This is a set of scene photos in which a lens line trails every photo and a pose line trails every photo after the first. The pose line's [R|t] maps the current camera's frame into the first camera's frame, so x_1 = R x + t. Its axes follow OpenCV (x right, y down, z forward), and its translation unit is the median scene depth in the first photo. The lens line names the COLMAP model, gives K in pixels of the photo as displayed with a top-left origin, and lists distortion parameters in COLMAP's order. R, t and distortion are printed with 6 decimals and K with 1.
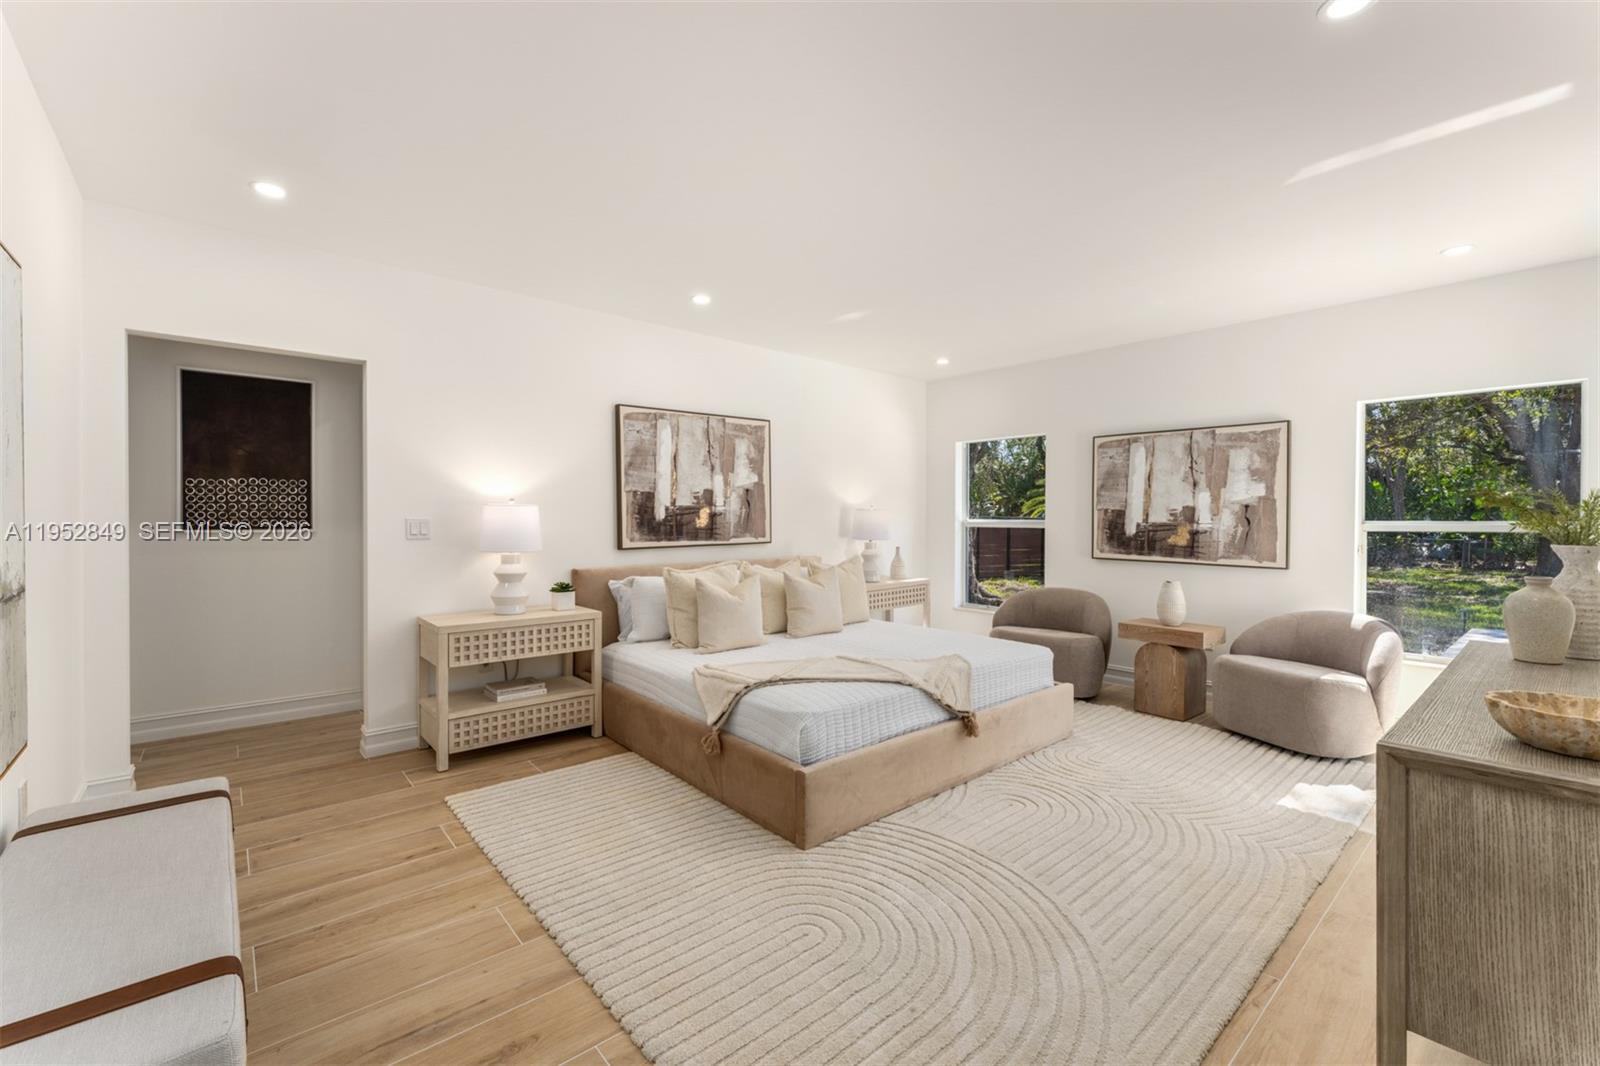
lens RADIAL K [[677.8, 0, 796.8], [0, 677.8, 525.1], [0, 0, 1]] dist [-0.001393, -0.000281]
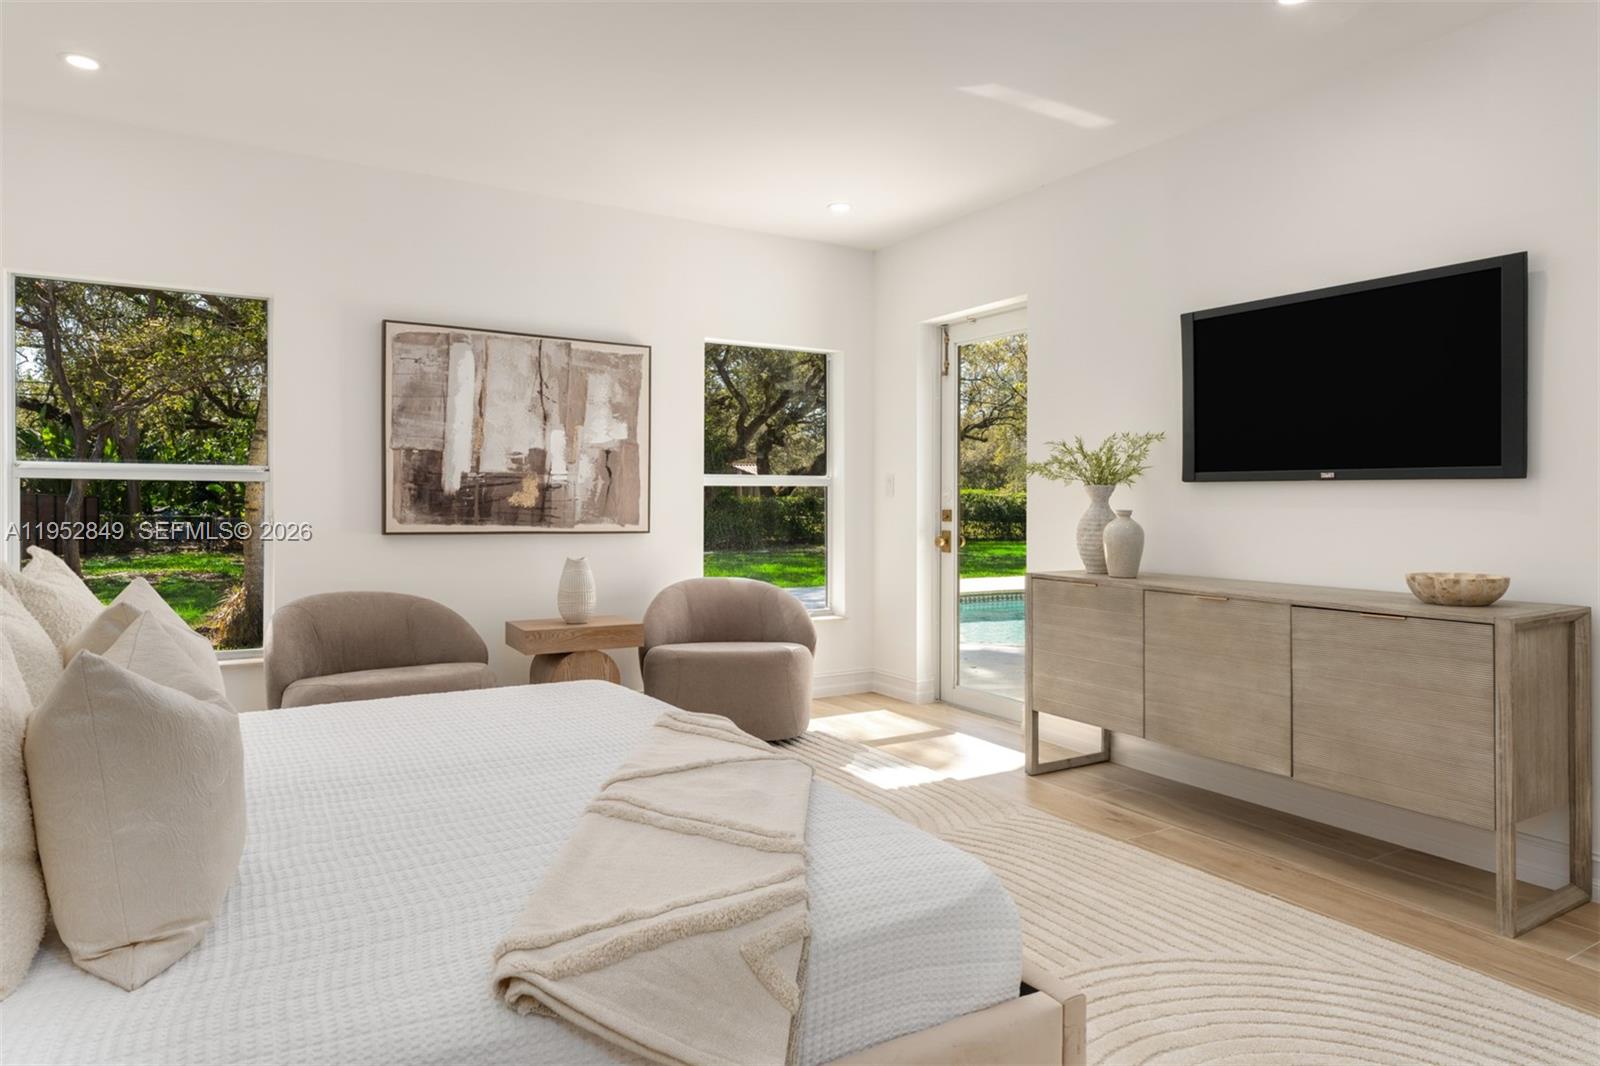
lens RADIAL K [[961.7, 0, 802.9], [0, 961.7, 500.7], [0, 0, 1]] dist [-0.002350, -0.000439]
pose [[0.155984, 0.001741, 0.987758, -0.334388], [0.010134, 0.999943, -0.003362, 0.030188], [-0.987708, 0.010535, 0.155957, 0.589551]]
